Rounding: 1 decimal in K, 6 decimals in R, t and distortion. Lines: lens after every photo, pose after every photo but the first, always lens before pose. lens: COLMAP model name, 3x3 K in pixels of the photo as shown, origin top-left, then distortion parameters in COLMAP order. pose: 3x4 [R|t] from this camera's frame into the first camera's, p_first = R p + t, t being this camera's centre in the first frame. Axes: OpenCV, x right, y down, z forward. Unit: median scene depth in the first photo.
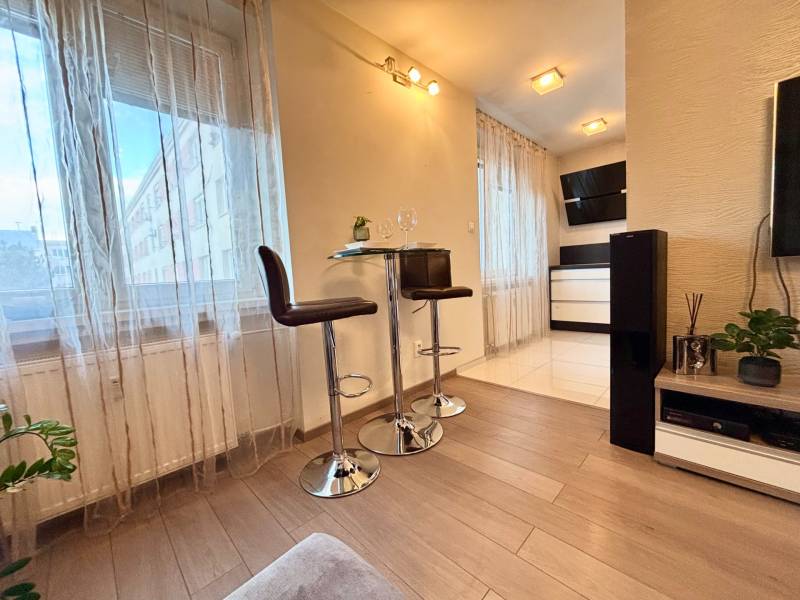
lens RADIAL K [[322.2, 0, 400.0], [0, 322.2, 300.0], [0, 0, 1]] dist [-0.001152, -0.000218]
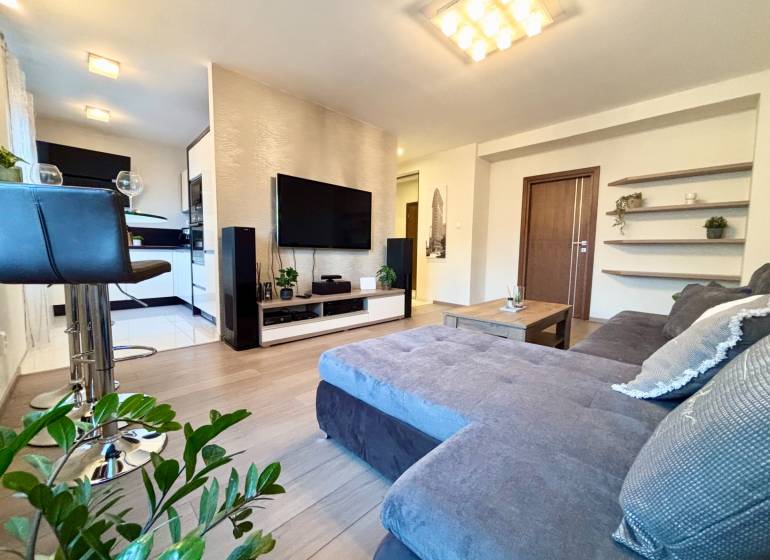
lens RADIAL K [[304.0, 0, 385.0], [0, 304.0, 280.0], [0, 0, 1]] dist [-0.000714, -0.000133]
pose [[-0.001311, -0.037524, 0.999295, -0.859168], [0.065095, 0.997173, 0.037530, 0.062215], [-0.997878, 0.065098, 0.001135, 0.195808]]
